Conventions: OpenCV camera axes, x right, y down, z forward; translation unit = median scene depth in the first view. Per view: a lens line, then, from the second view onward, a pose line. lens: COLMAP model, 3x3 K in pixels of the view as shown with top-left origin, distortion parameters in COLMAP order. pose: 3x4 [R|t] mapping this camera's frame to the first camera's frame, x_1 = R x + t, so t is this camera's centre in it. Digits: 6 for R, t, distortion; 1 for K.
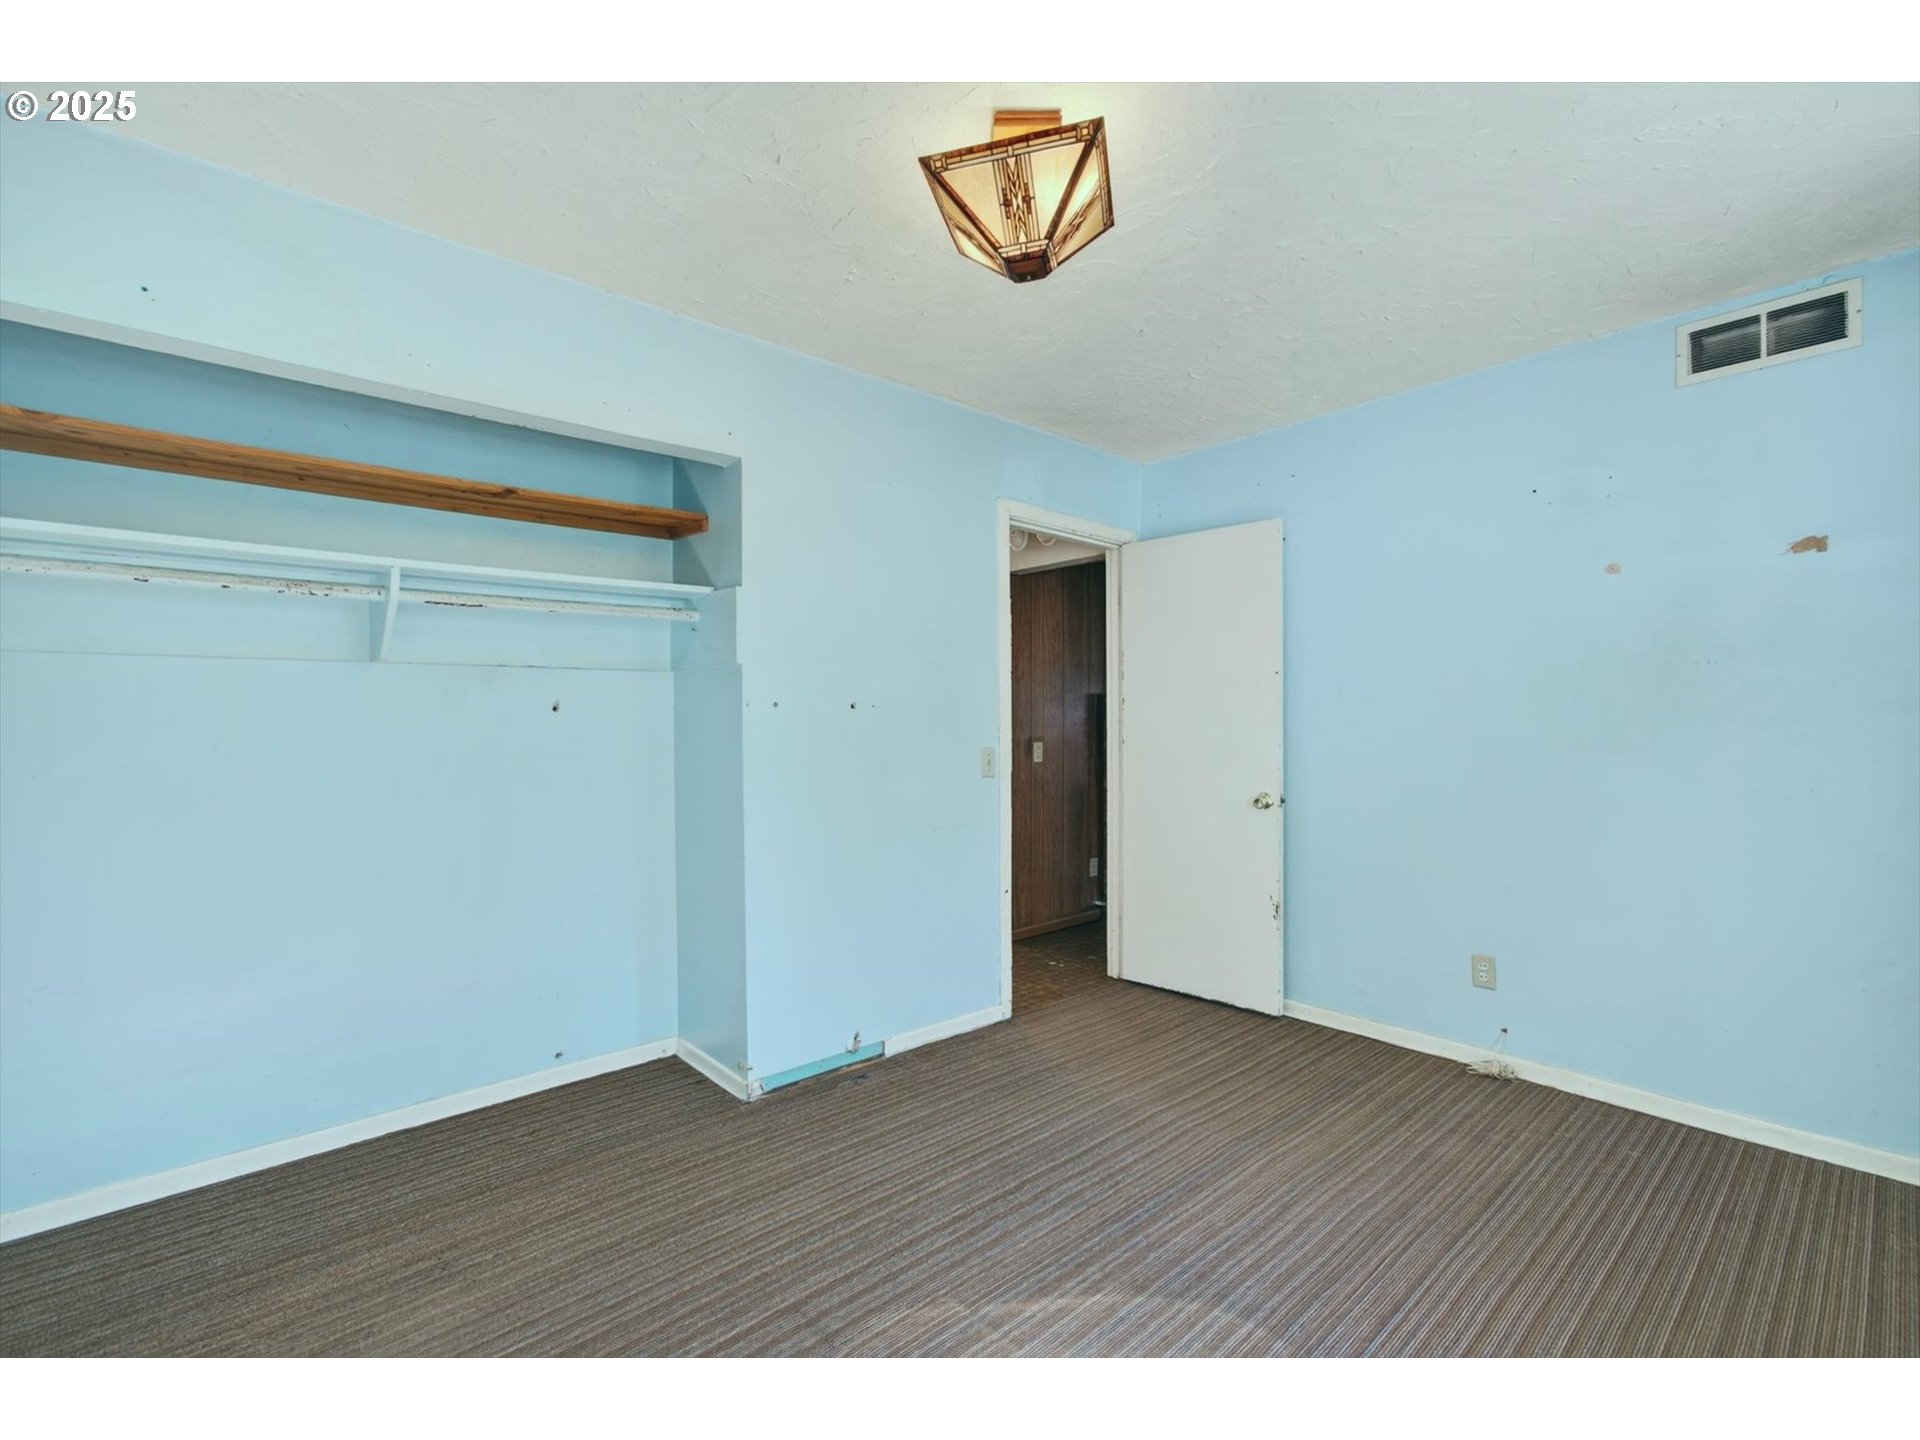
lens RADIAL K [[846.8, 0, 960.0], [0, 846.8, 720.0], [0, 0, 1]] dist [-0.009052, 0.000133]
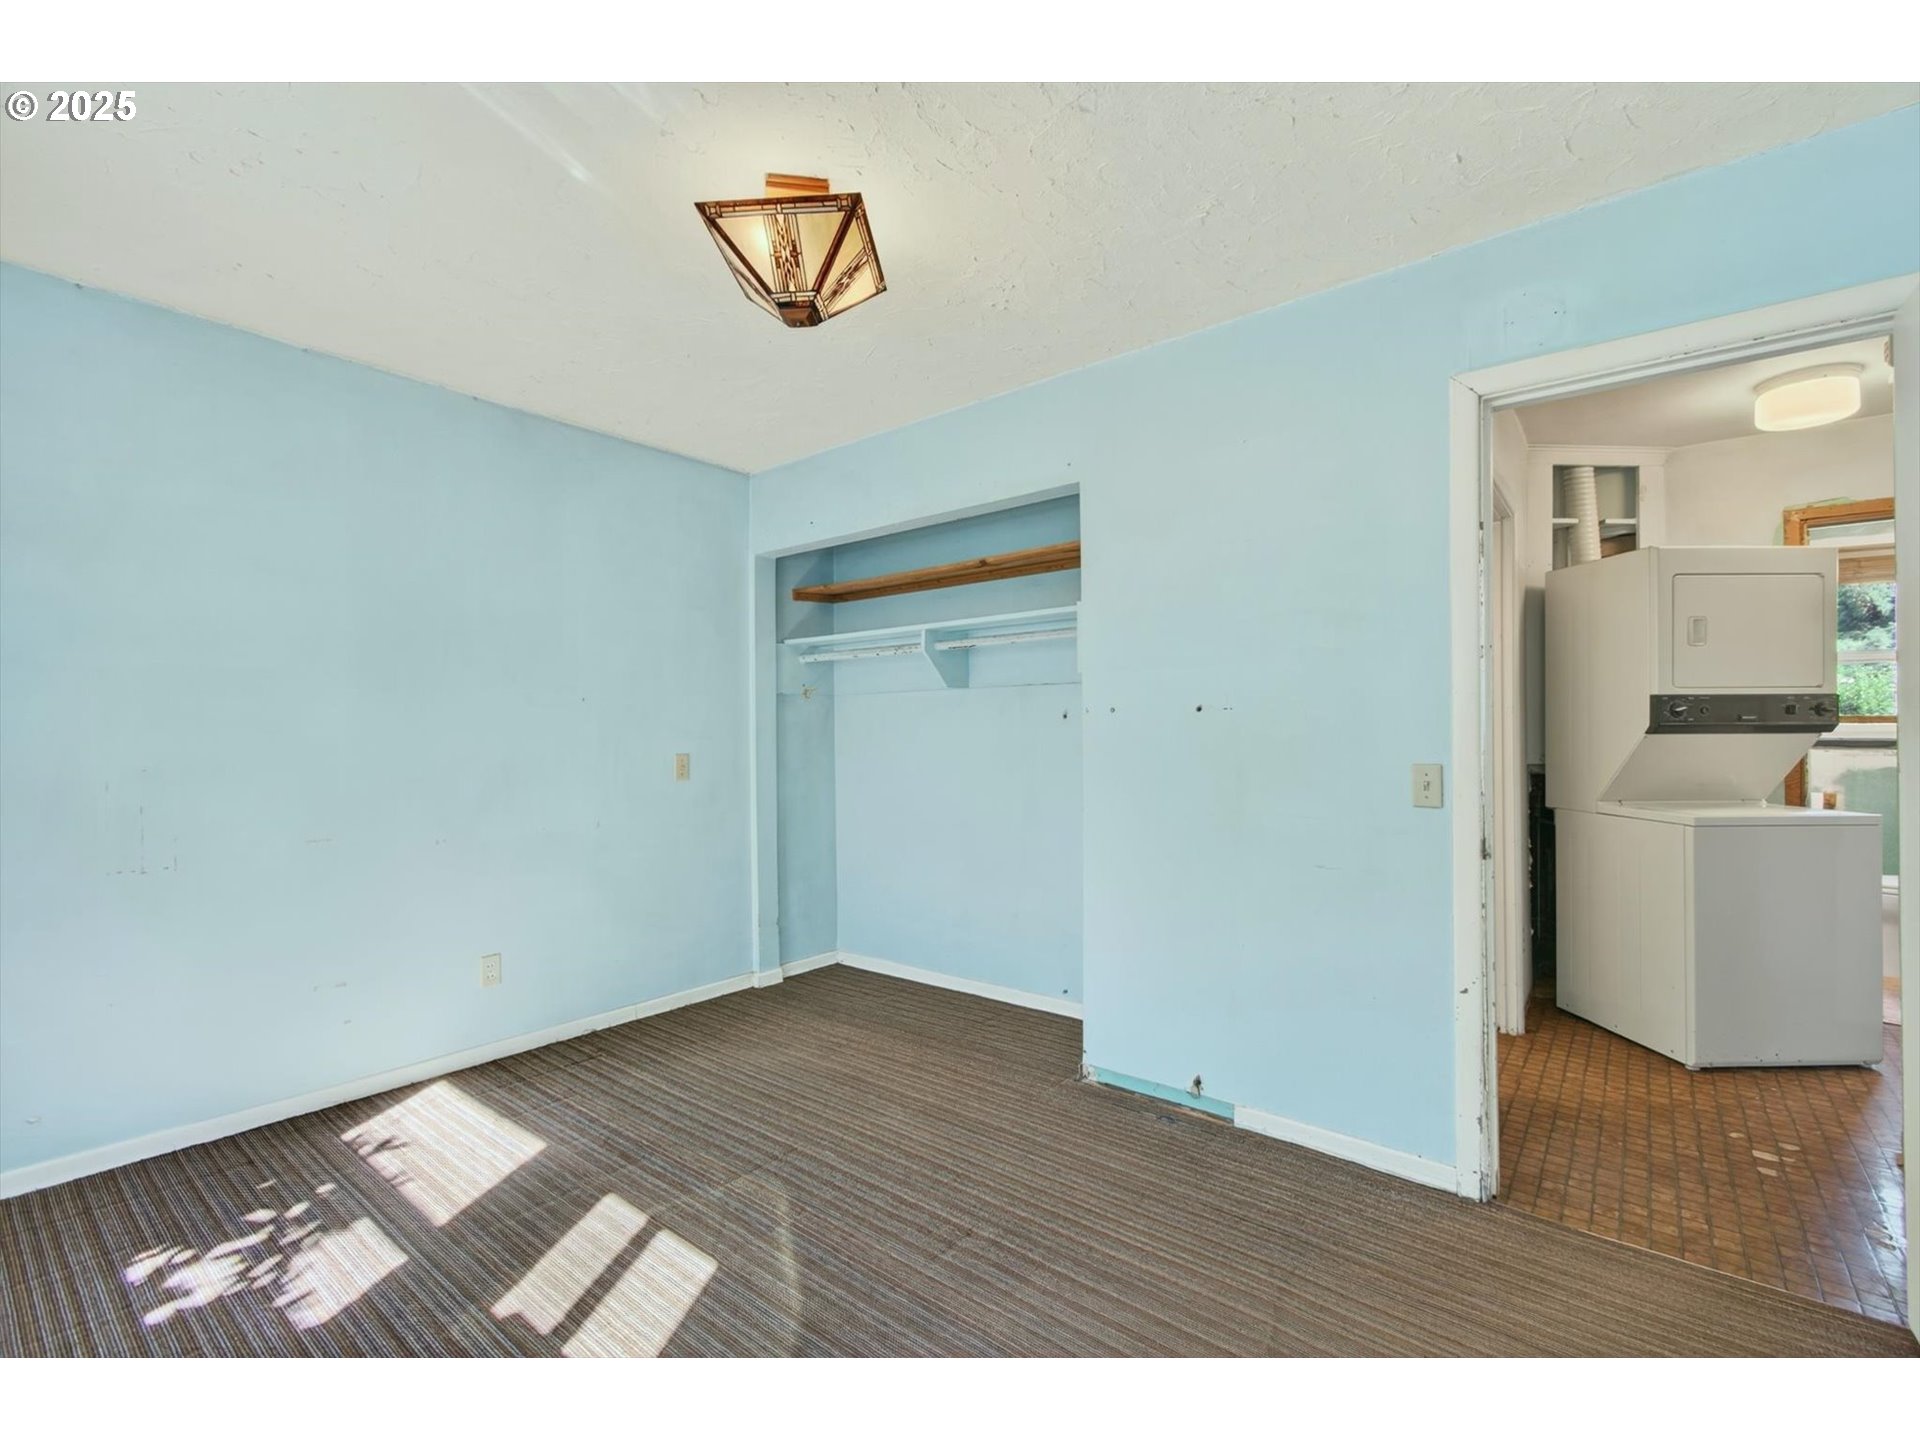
lens RADIAL K [[846.8, 0, 960.0], [0, 846.8, 720.0], [0, 0, 1]] dist [-0.009052, 0.000133]
pose [[0.163055, -0.003532, -0.986611, 0.792125], [0.007940, 0.999966, -0.002268, -0.005002], [0.986585, -0.007464, 0.163077, 0.679995]]
